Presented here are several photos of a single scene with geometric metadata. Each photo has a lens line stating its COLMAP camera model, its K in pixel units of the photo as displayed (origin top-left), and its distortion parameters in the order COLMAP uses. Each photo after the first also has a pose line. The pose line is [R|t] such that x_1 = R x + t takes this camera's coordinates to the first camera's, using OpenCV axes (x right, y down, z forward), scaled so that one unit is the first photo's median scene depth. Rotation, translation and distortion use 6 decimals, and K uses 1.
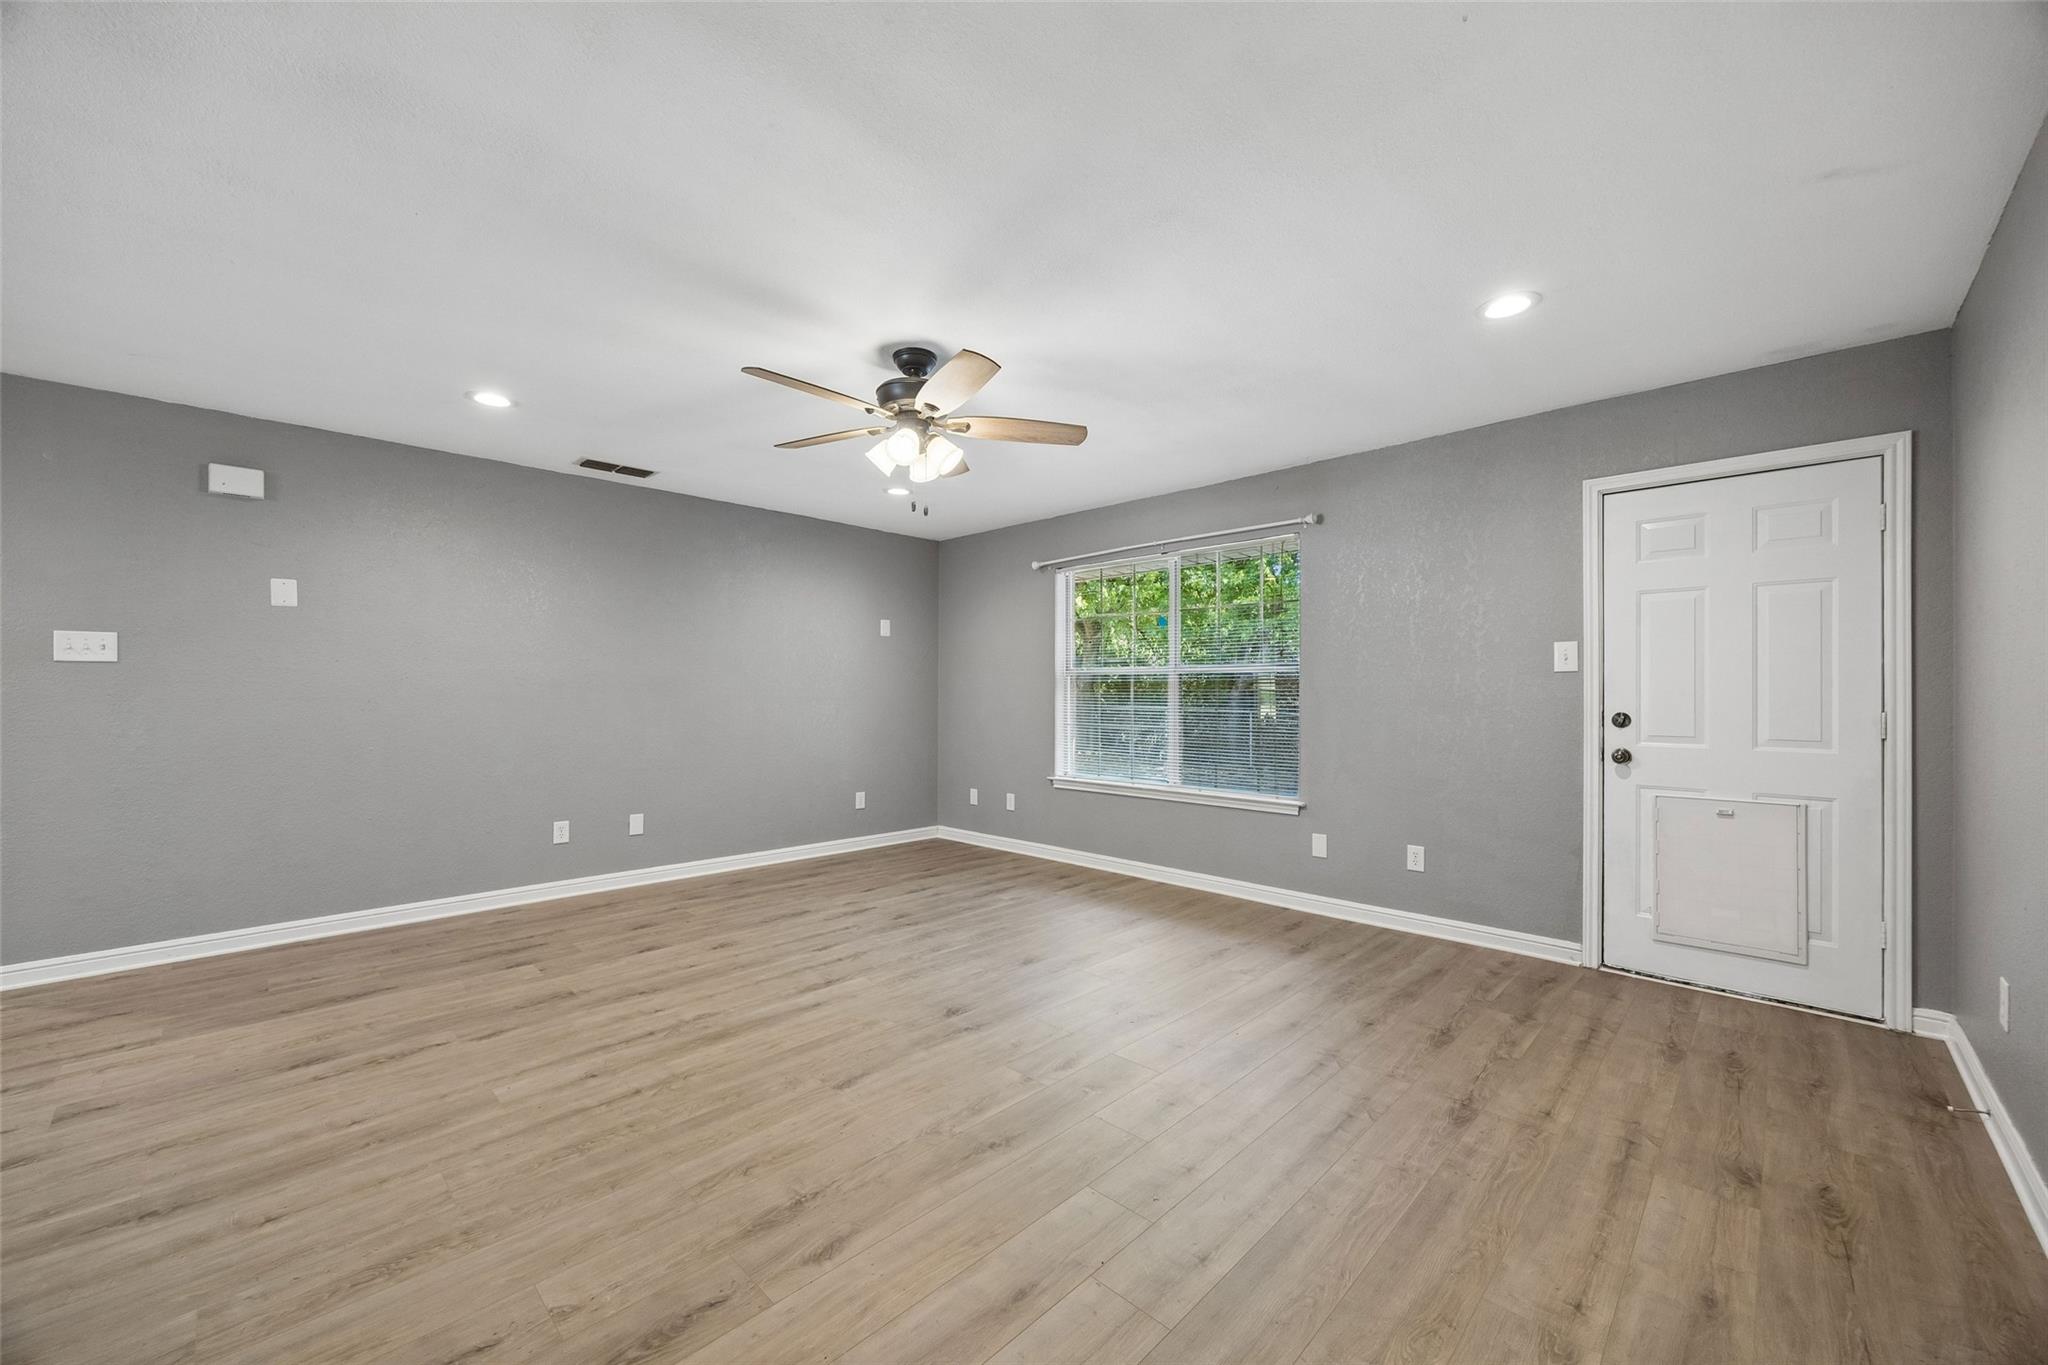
lens RADIAL K [[781.5, 0, 1020.7], [0, 781.5, 693.3], [0, 0, 1]] dist [-0.002048, -0.000090]
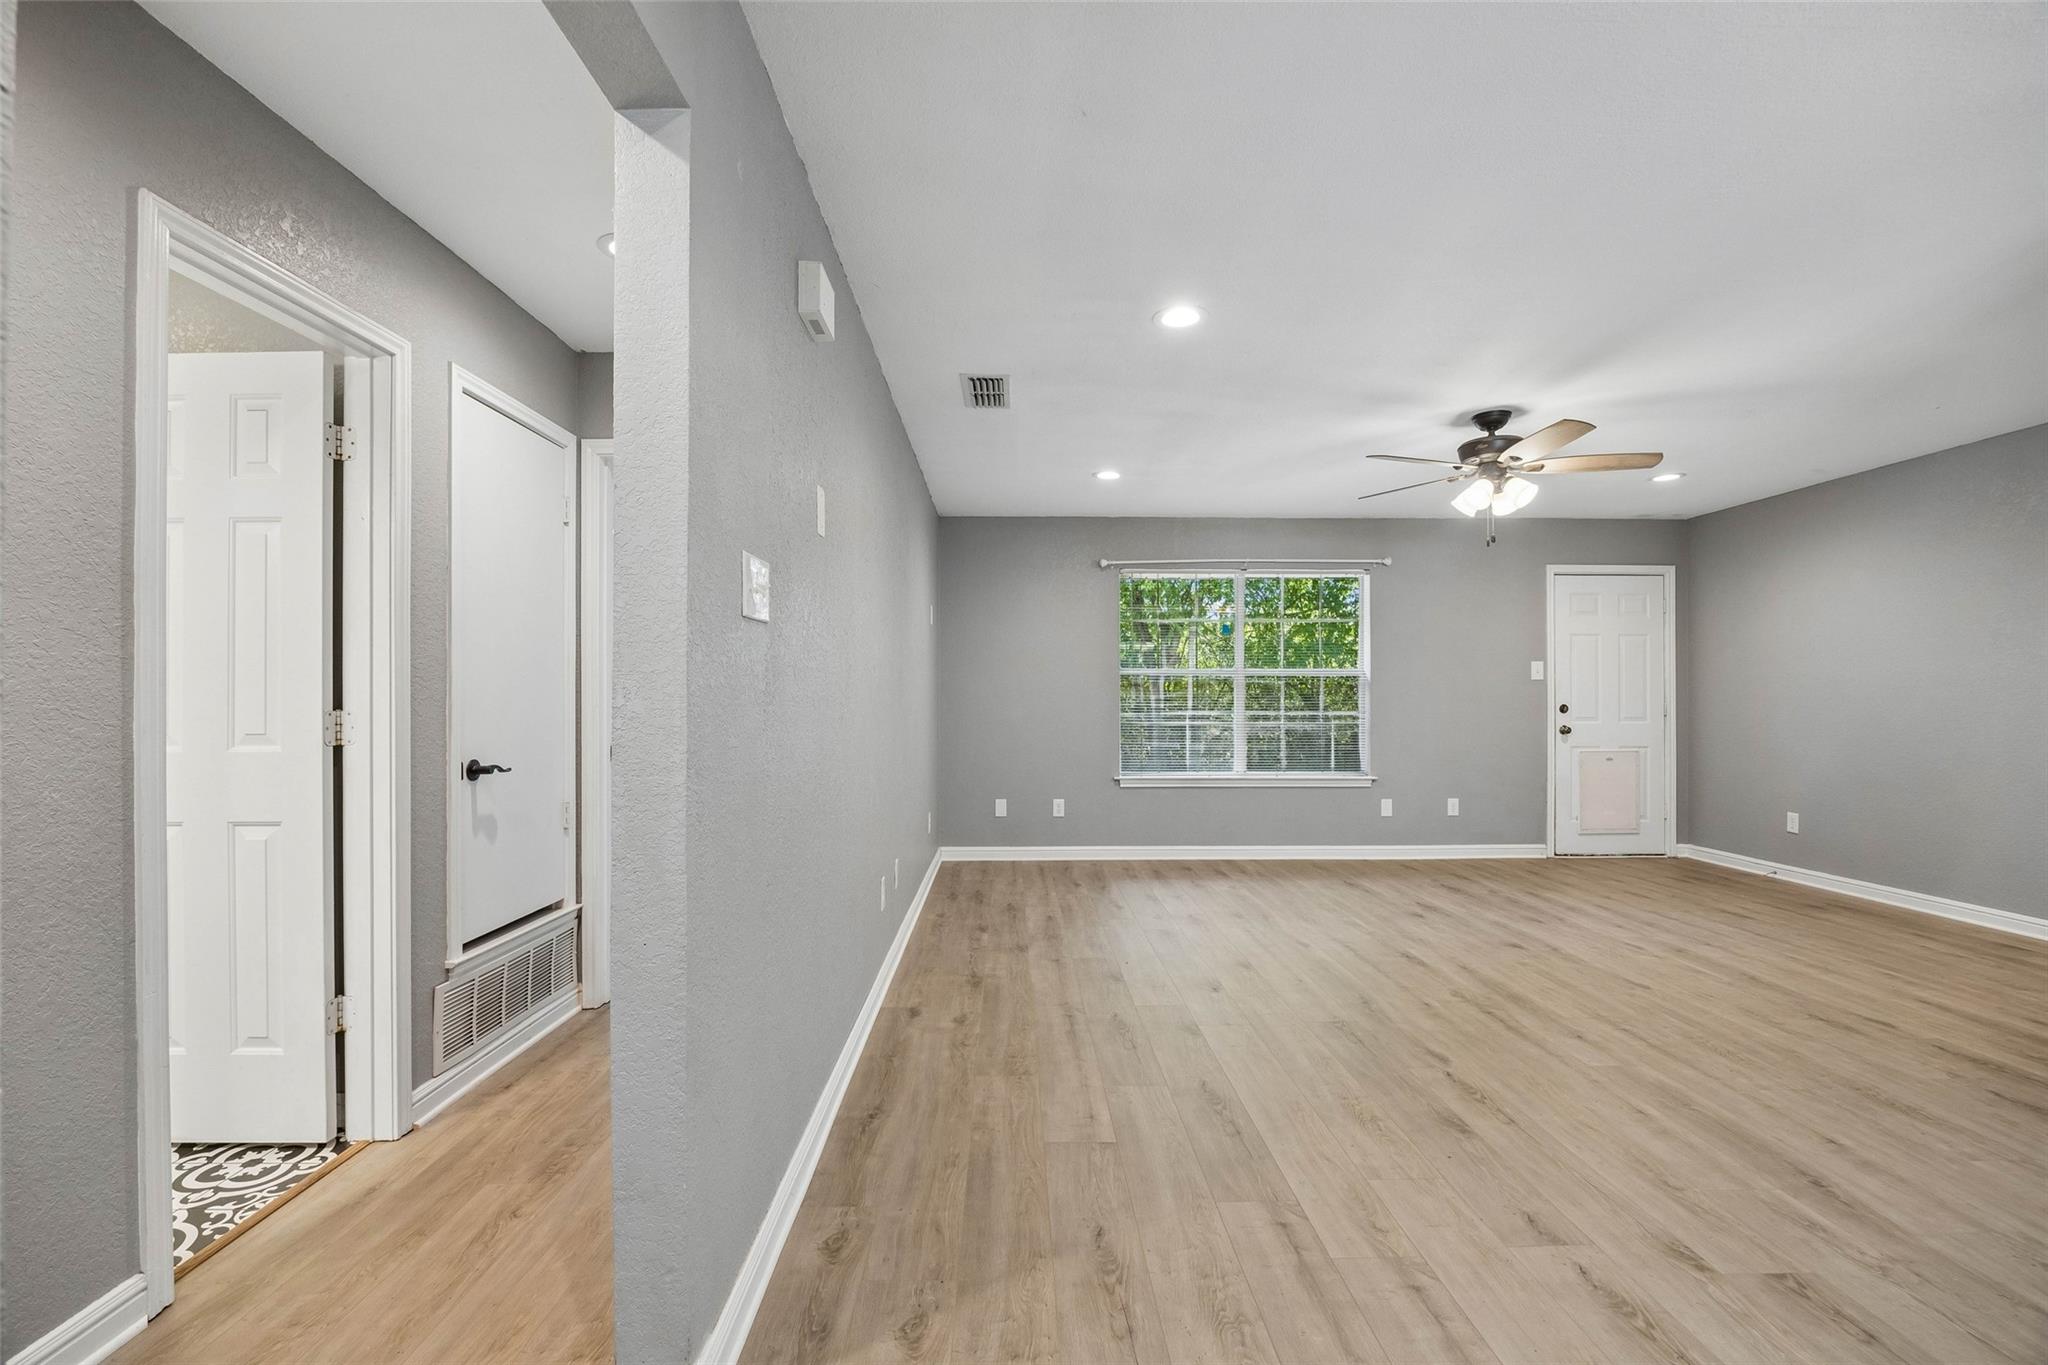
lens RADIAL K [[888.5, 0, 1011.8], [0, 888.5, 694.3], [0, 0, 1]] dist [-0.015369, 0.000464]
pose [[0.707163, -0.000807, 0.707050, -1.456935], [0.000533, 1.000000, 0.000609, 0.001145], [-0.707050, -0.000053, 0.707163, 0.497455]]
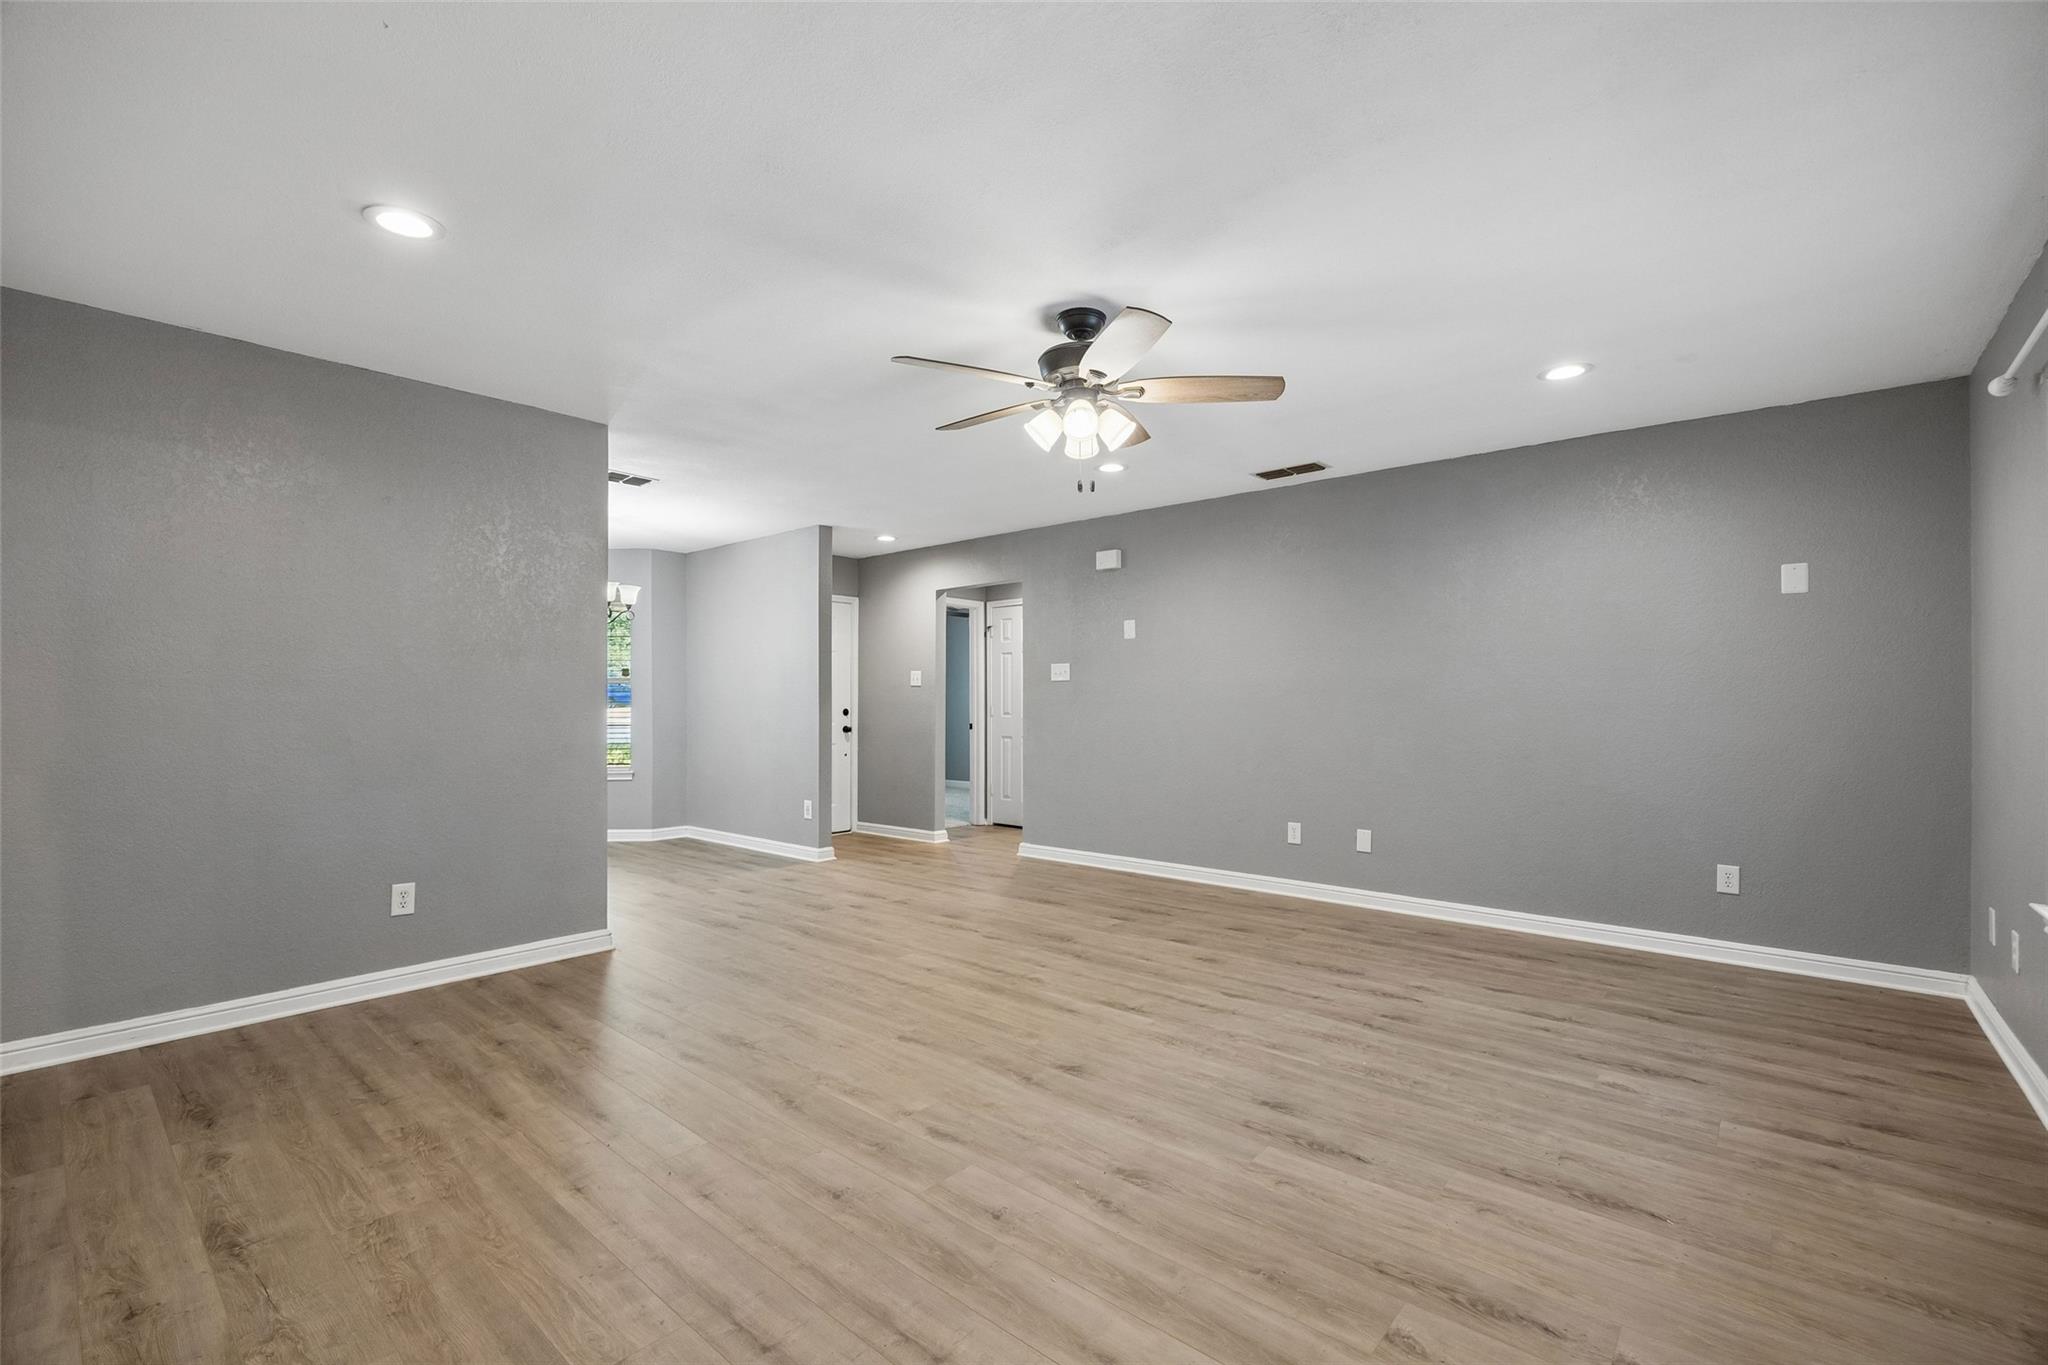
lens RADIAL K [[888.5, 0, 1011.8], [0, 888.5, 694.3], [0, 0, 1]] dist [-0.015369, 0.000464]
pose [[0.054466, -0.008499, -0.998479, 0.770592], [0.001478, 0.999963, -0.008431, 0.005459], [0.998515, -0.001016, 0.054476, 0.771204]]
